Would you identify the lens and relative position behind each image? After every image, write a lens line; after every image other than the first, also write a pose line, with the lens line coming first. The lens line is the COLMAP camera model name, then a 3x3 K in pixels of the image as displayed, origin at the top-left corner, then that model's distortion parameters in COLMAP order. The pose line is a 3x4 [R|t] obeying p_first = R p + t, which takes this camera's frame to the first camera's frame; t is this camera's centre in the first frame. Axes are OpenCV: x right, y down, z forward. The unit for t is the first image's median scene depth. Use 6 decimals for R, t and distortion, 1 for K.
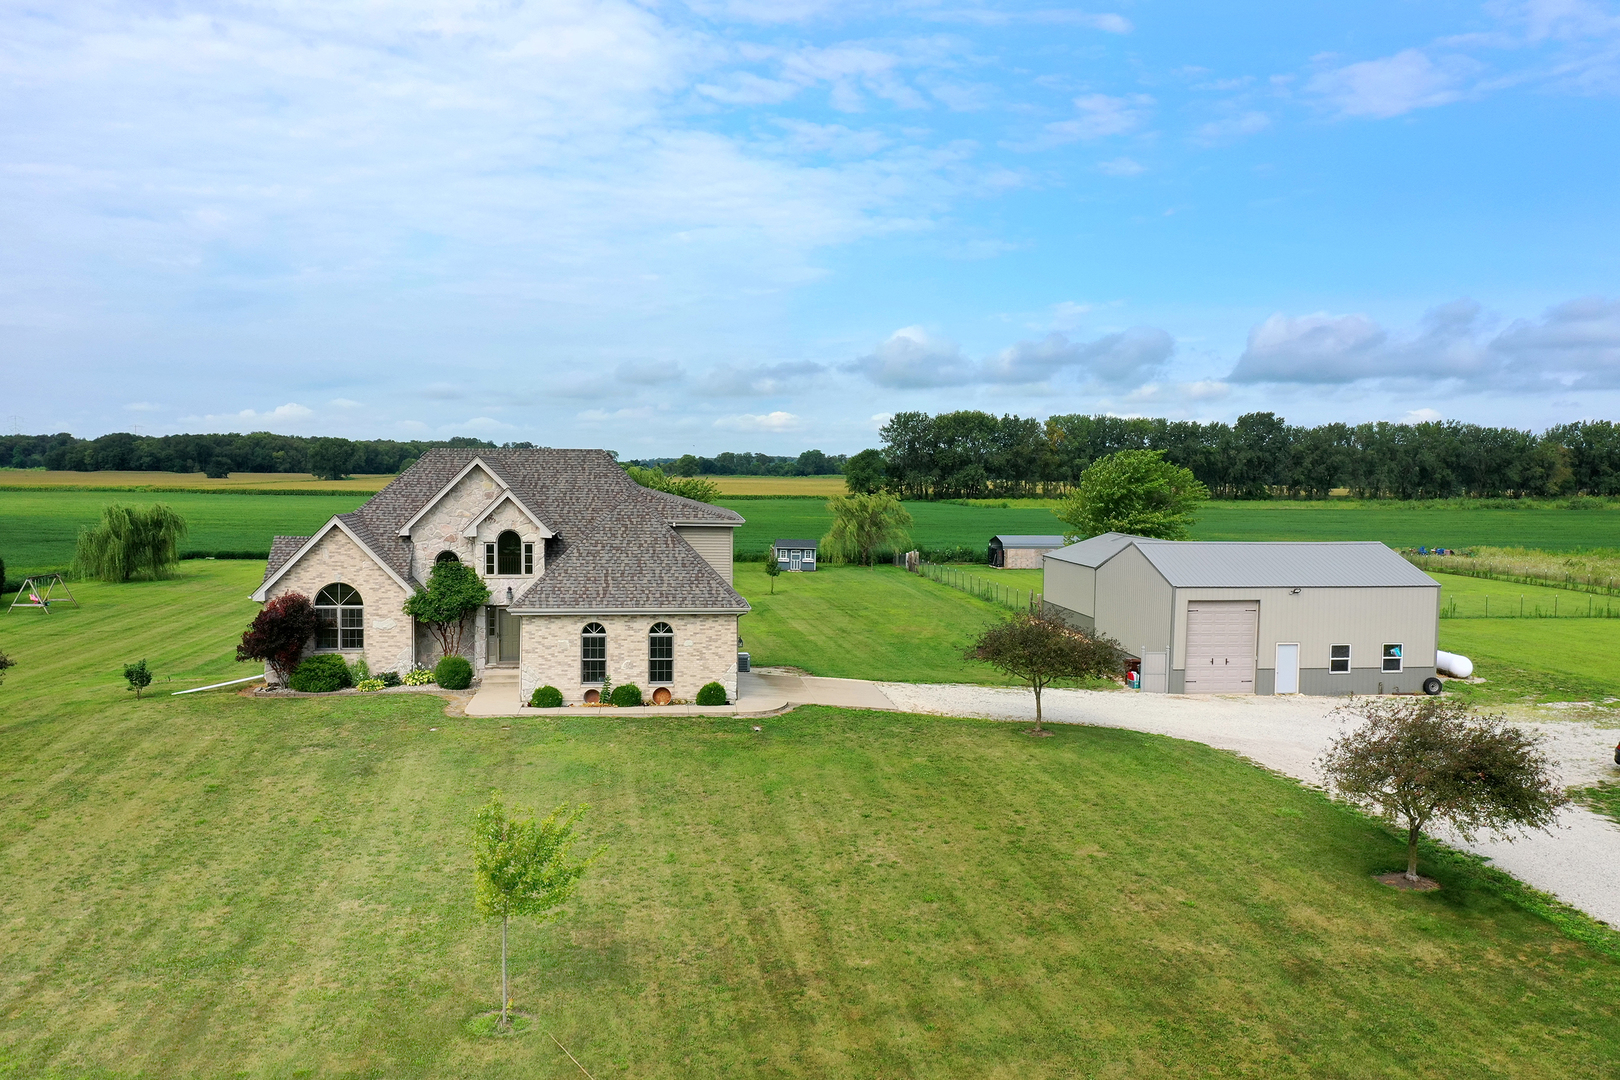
lens RADIAL K [[1270.1, 0, 813.8], [0, 1270.1, 538.7], [0, 0, 1]] dist [-0.007110, 0.005227]
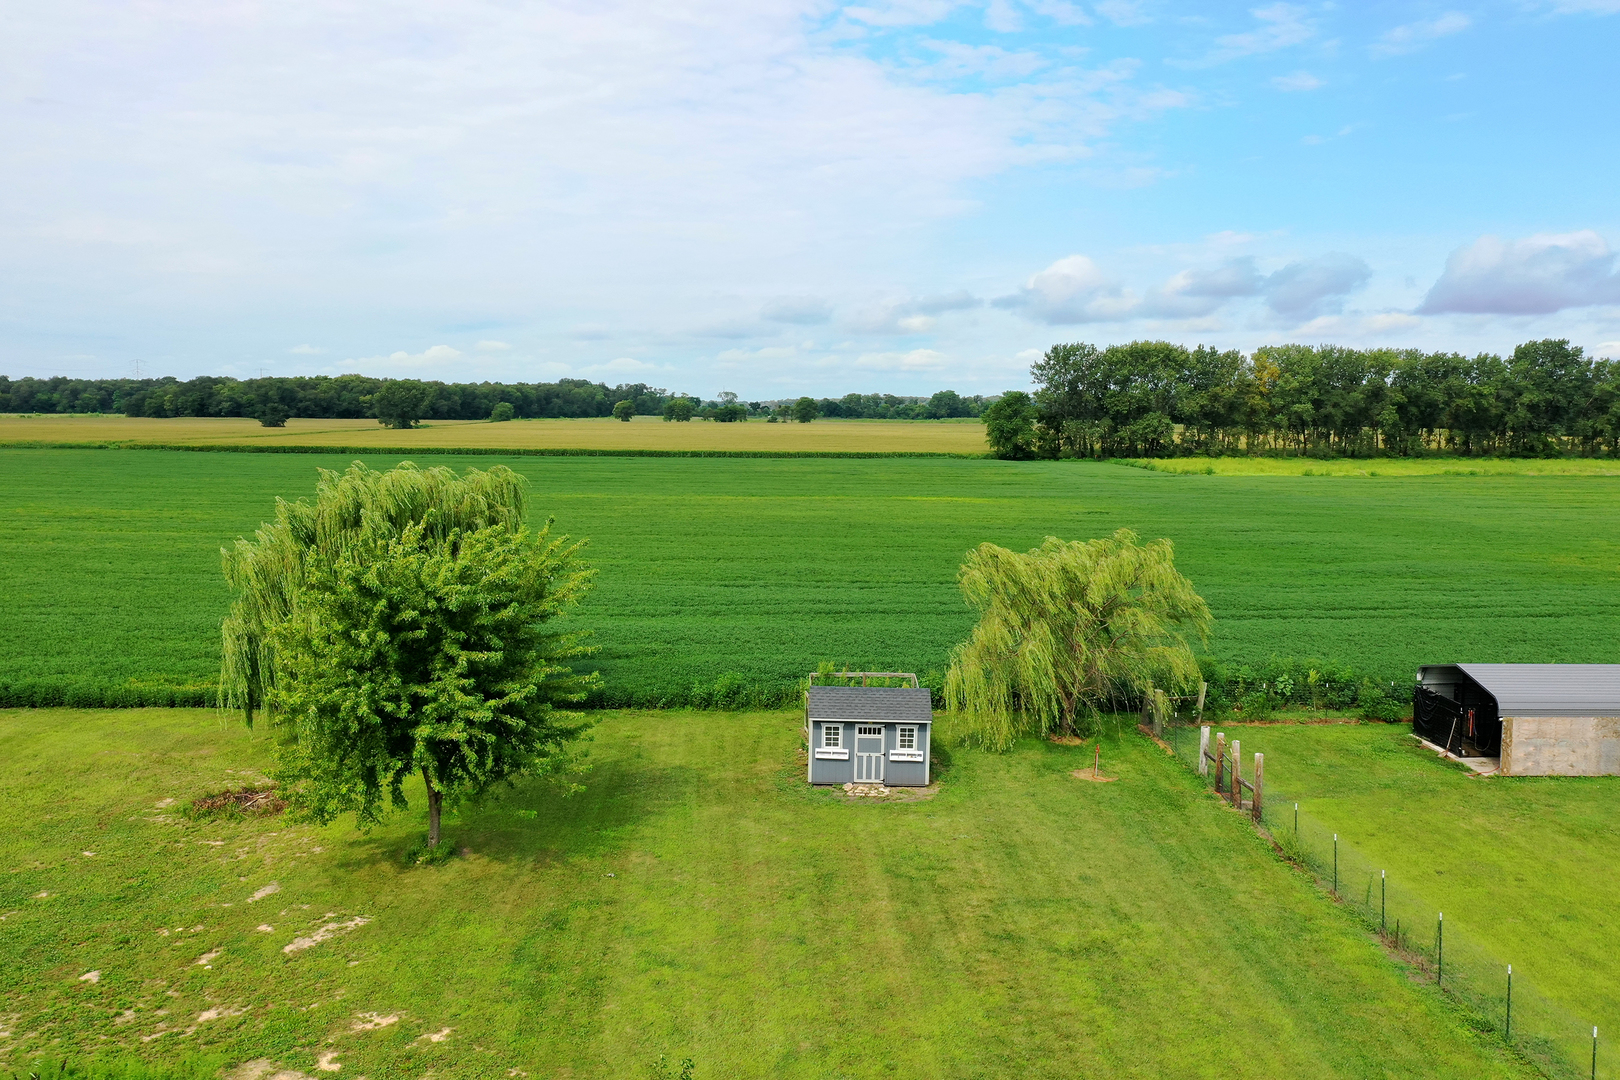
lens RADIAL K [[1271.6, 0, 813.7], [0, 1271.6, 538.7], [0, 0, 1]] dist [-0.002633, -0.003931]
pose [[0.994535, 0.007096, -0.104158, 0.007270], [-0.002200, 0.998890, 0.047046, -0.073161], [0.104376, -0.046560, 0.993447, 0.893102]]
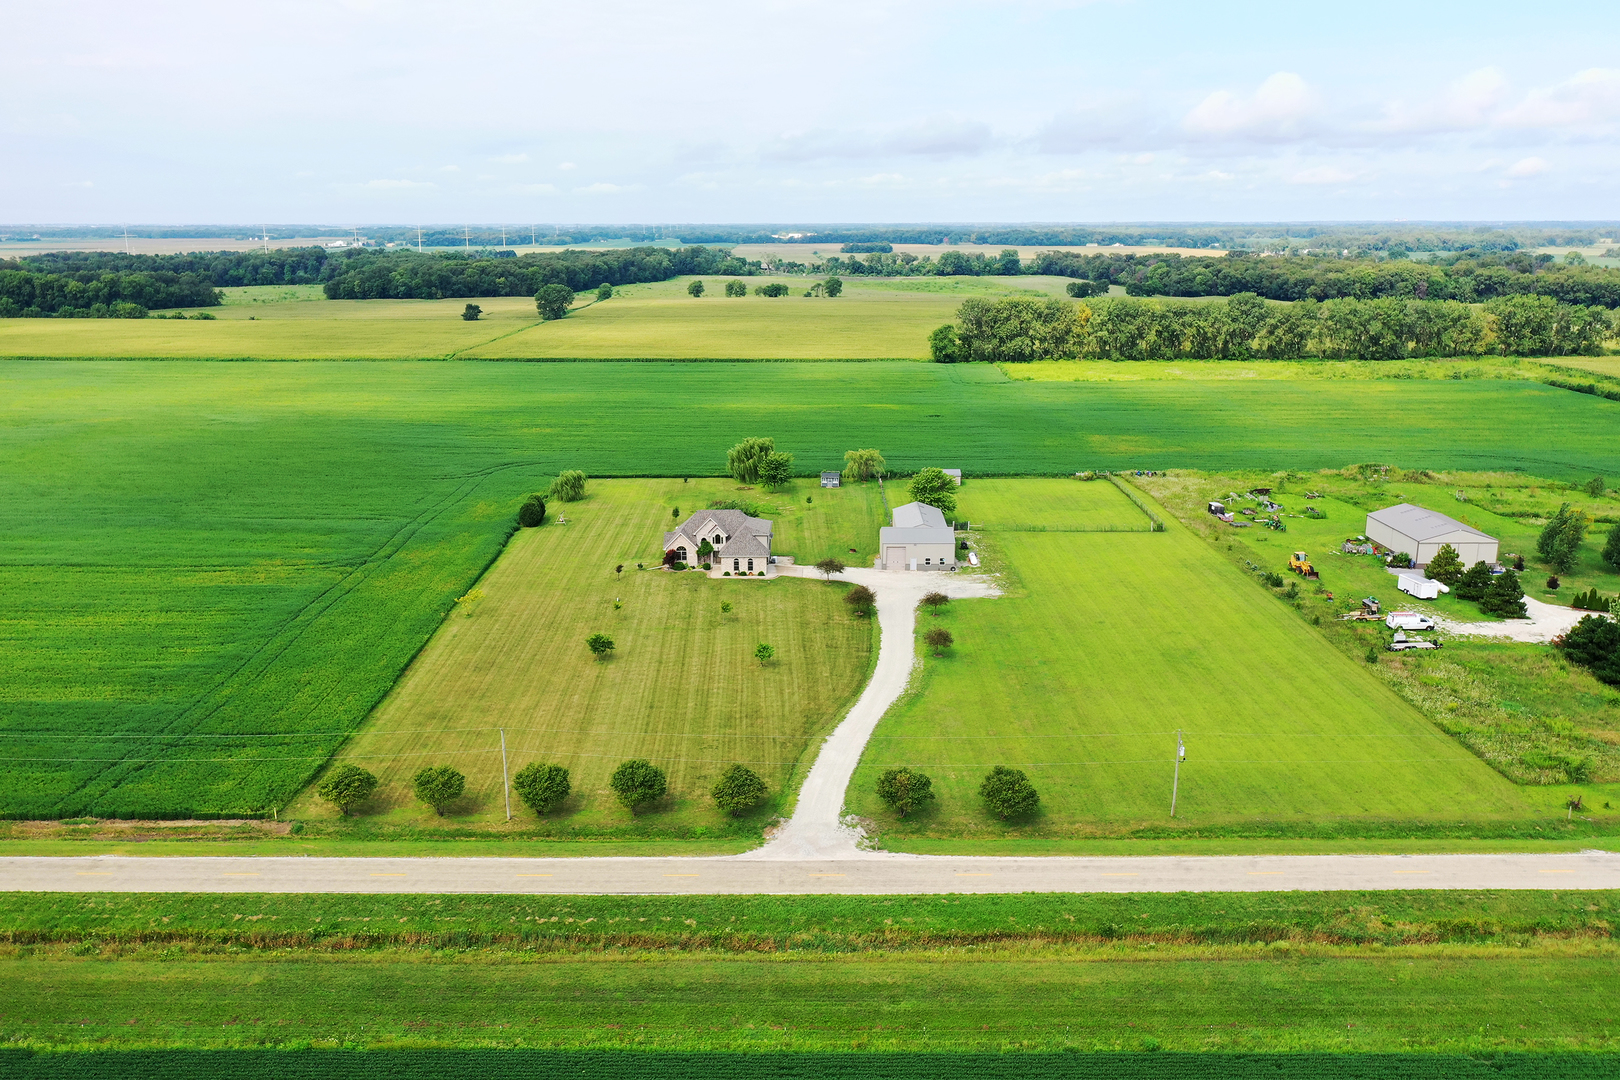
lens RADIAL K [[1262.7, 0, 813.0], [0, 1262.7, 540.0], [0, 0, 1]] dist [-0.005642, 0.002946]
pose [[0.991506, 0.019747, -0.128556, 0.332488], [0.004962, 0.981945, 0.189102, -0.414094], [0.129969, -0.188133, 0.973506, -1.645587]]
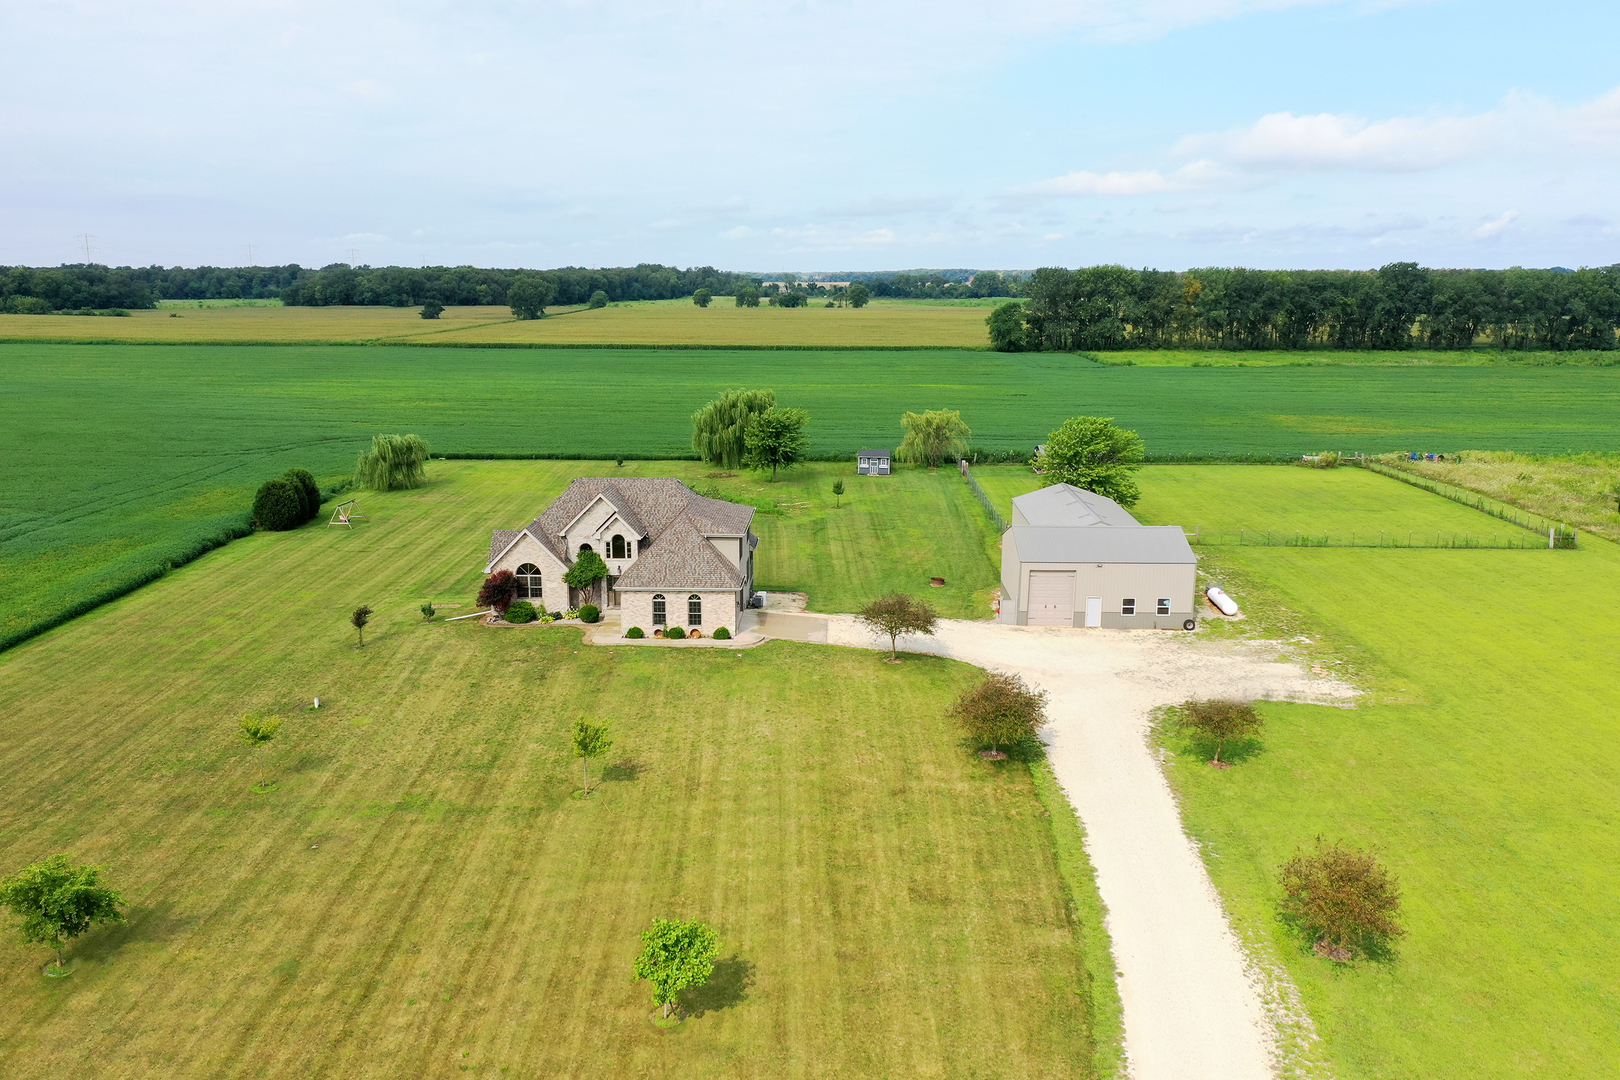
lens RADIAL K [[1262.2, 0, 813.7], [0, 1262.2, 534.7], [0, 0, 1]] dist [-0.004060, -0.001599]
pose [[0.989390, 0.021640, -0.143666, 0.147230], [-0.000347, 0.989194, 0.146612, -0.135610], [0.145286, -0.145006, 0.978706, -0.358865]]
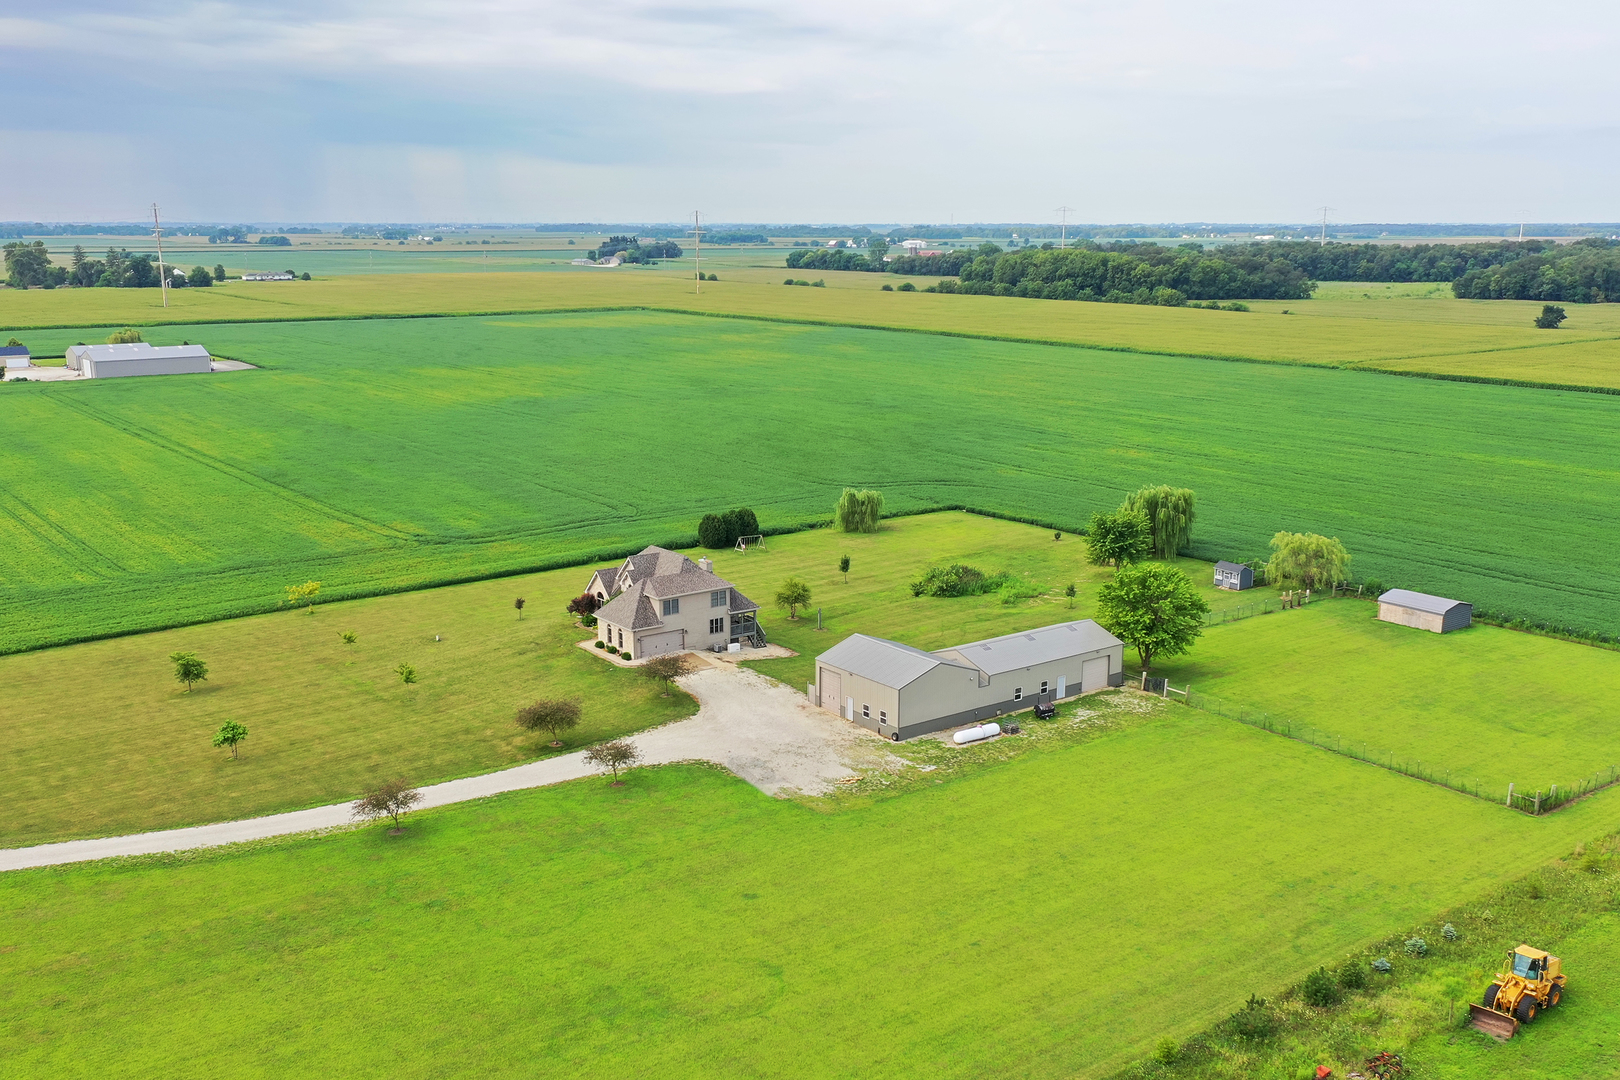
lens RADIAL K [[1521.2, 0, 813.0], [0, 1521.2, 545.0], [0, 0, 1]] dist [-0.005565, 0.003250]
pose [[0.495495, 0.165795, -0.852641, 1.455702], [-0.038391, 0.984836, 0.169190, -0.351764], [0.867762, -0.051099, 0.494346, -0.175679]]
